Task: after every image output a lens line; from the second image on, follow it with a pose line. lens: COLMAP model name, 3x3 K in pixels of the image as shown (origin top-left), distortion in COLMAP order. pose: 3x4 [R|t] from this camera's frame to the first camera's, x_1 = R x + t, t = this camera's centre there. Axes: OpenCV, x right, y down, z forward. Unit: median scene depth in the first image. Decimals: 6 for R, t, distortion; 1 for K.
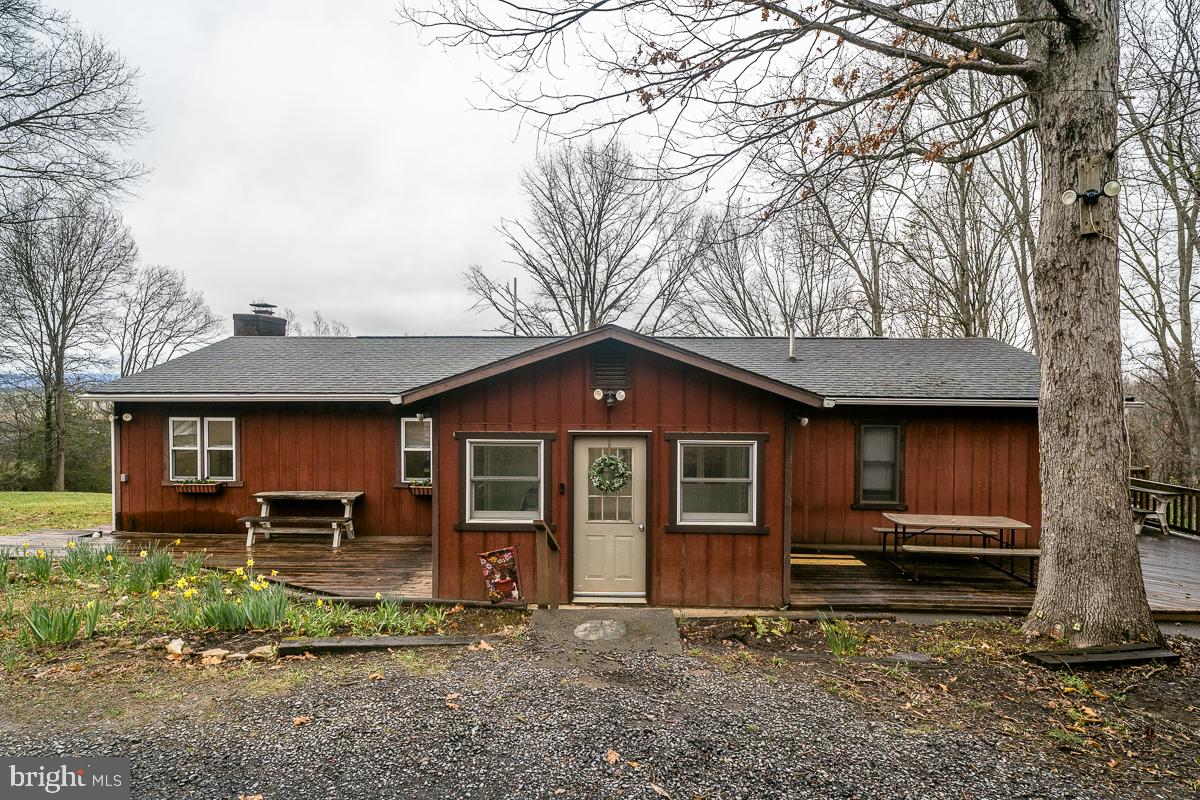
lens RADIAL K [[621.8, 0, 600.0], [0, 621.8, 400.0], [0, 0, 1]] dist [-0.002702, -0.000768]
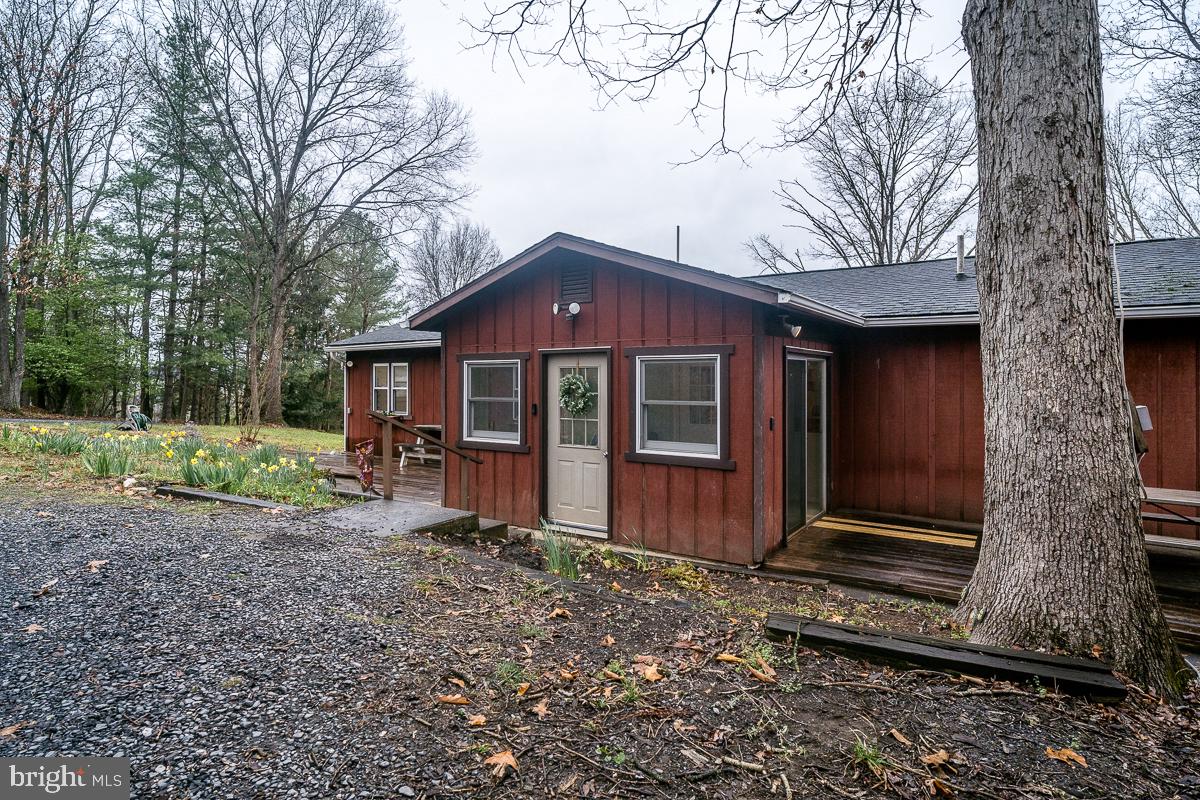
lens RADIAL K [[636.2, 0, 600.5], [0, 636.2, 370.9], [0, 0, 1]] dist [-0.002271, -0.000413]
pose [[0.846215, -0.012946, -0.532684, 0.555138], [-0.001476, 0.999644, -0.026640, 0.108769], [0.532839, 0.023329, 0.845895, 0.212428]]
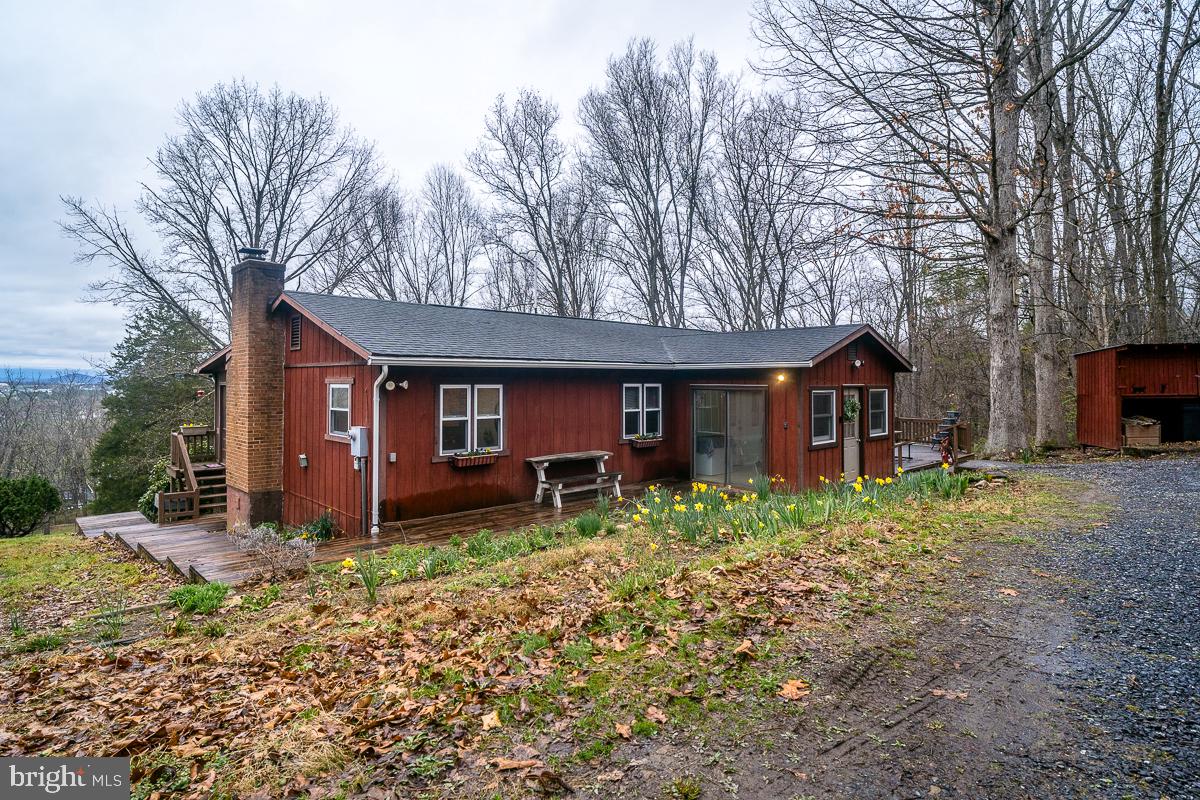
lens RADIAL K [[621.8, 0, 600.0], [0, 621.8, 400.0], [0, 0, 1]] dist [-0.002702, -0.000768]
pose [[0.690475, -0.019043, 0.723106, -1.673323], [0.004004, 0.999739, 0.022504, 0.044085], [-0.723346, -0.012643, 0.690370, 0.318120]]
